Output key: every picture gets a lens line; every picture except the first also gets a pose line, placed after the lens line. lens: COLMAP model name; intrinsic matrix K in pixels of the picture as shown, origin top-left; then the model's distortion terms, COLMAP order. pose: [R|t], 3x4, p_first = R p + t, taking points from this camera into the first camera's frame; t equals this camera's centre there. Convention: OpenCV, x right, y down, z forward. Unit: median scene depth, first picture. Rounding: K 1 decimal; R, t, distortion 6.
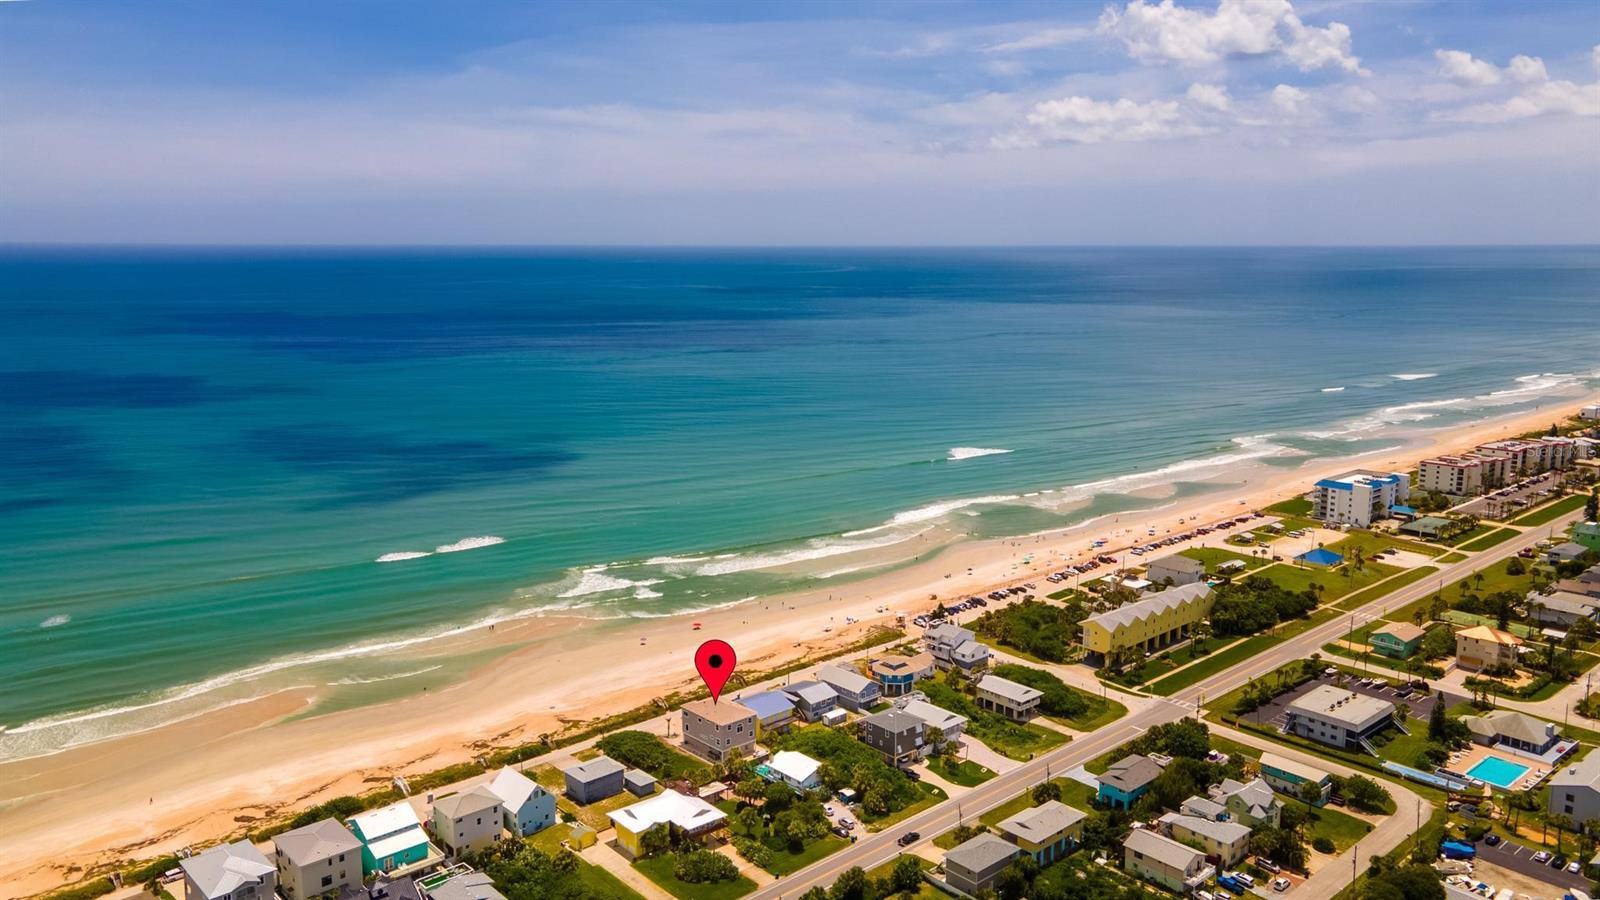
lens RADIAL K [[1210.5, 0, 803.8], [0, 1210.5, 447.2], [0, 0, 1]] dist [0.038163, 0.009768]
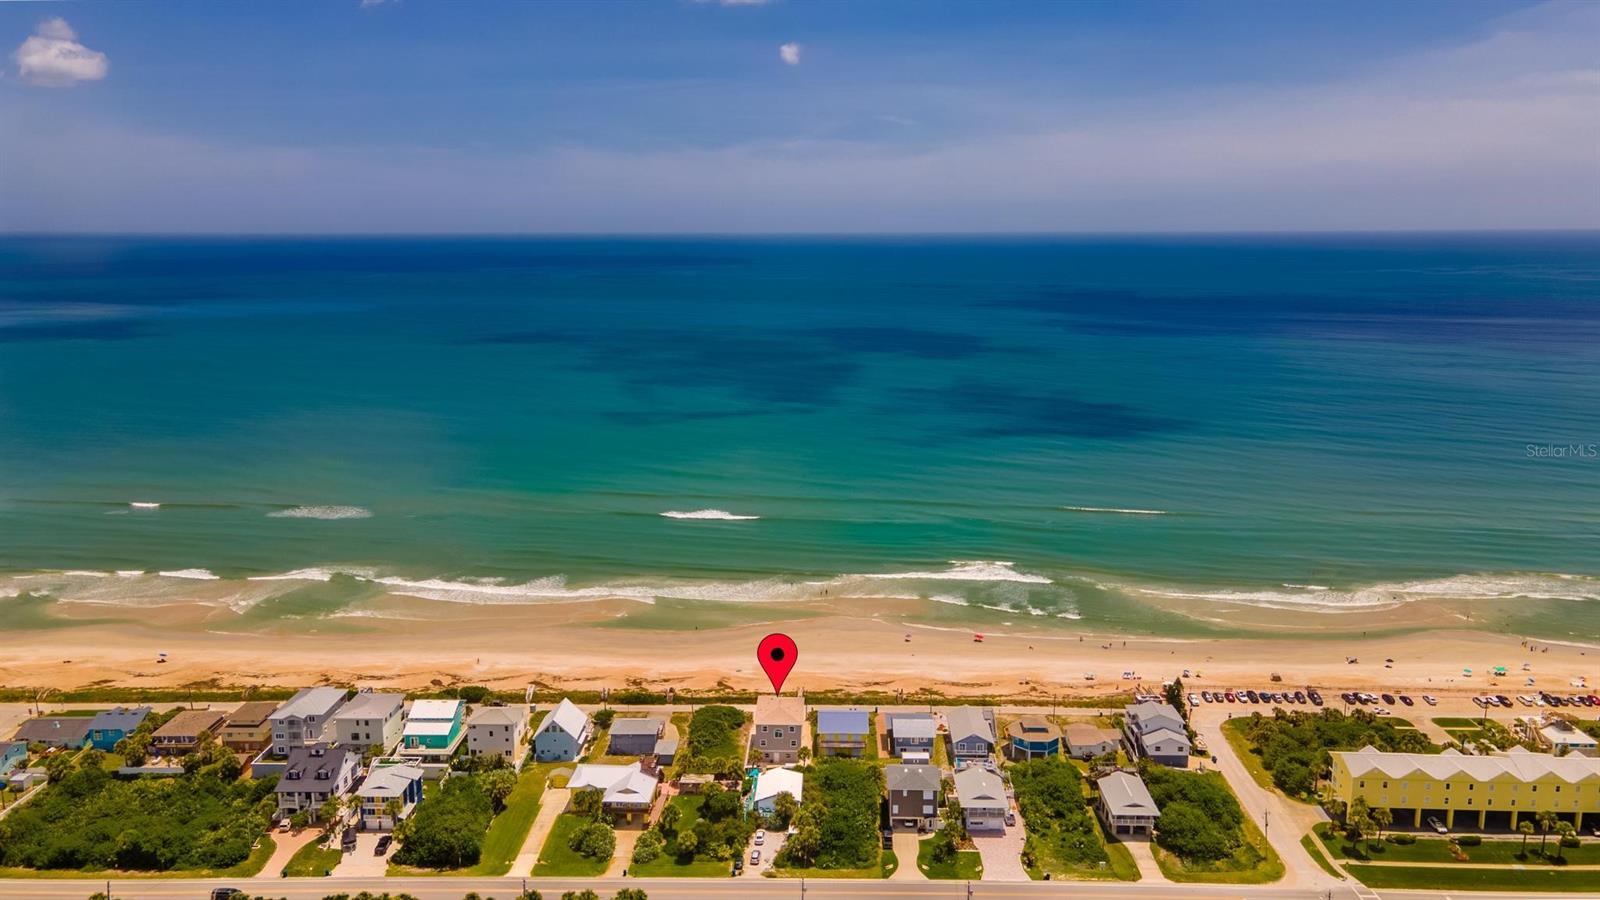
lens RADIAL K [[1174.7, 0, 800.0], [0, 1174.7, 450.0], [0, 0, 1]] dist [0.026725, 0.029842]
pose [[0.720771, 0.128084, -0.681237, 0.475652], [-0.115494, 0.991233, 0.064172, -0.046263], [0.683484, 0.032425, 0.729245, 0.264780]]
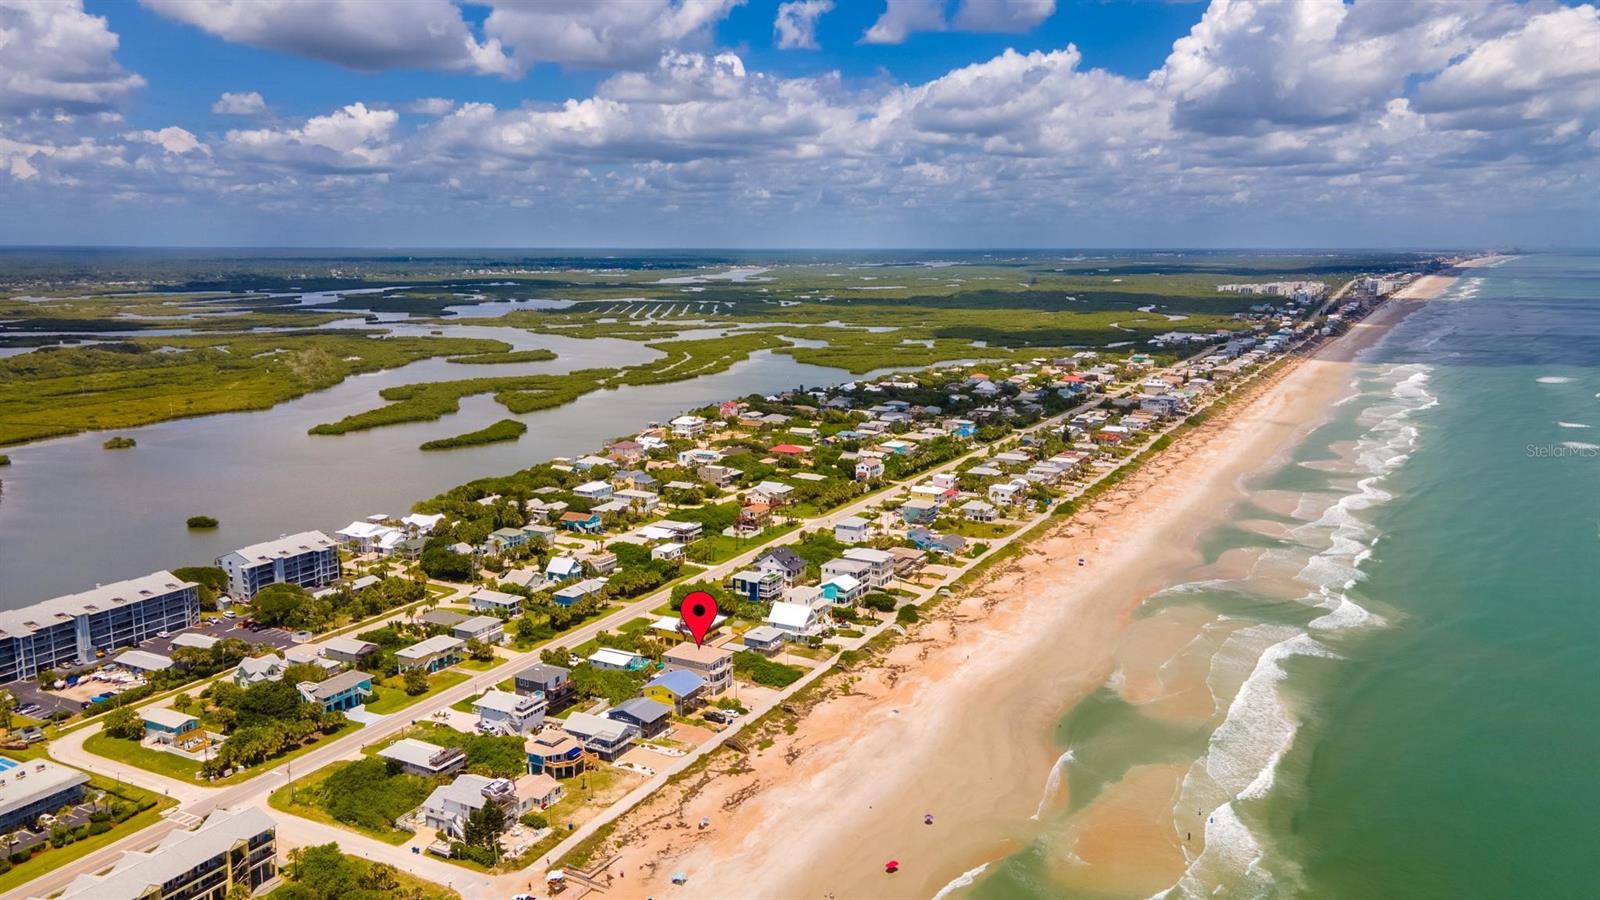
lens RADIAL K [[1165.9, 0, 805.2], [0, 1165.9, 470.1], [0, 0, 1]] dist [0.021276, 0.038872]
pose [[-0.942654, 0.061463, -0.328064, 0.157752], [-0.059643, 0.936059, 0.346750, -0.284326], [0.328400, 0.346432, -0.878714, 1.647764]]
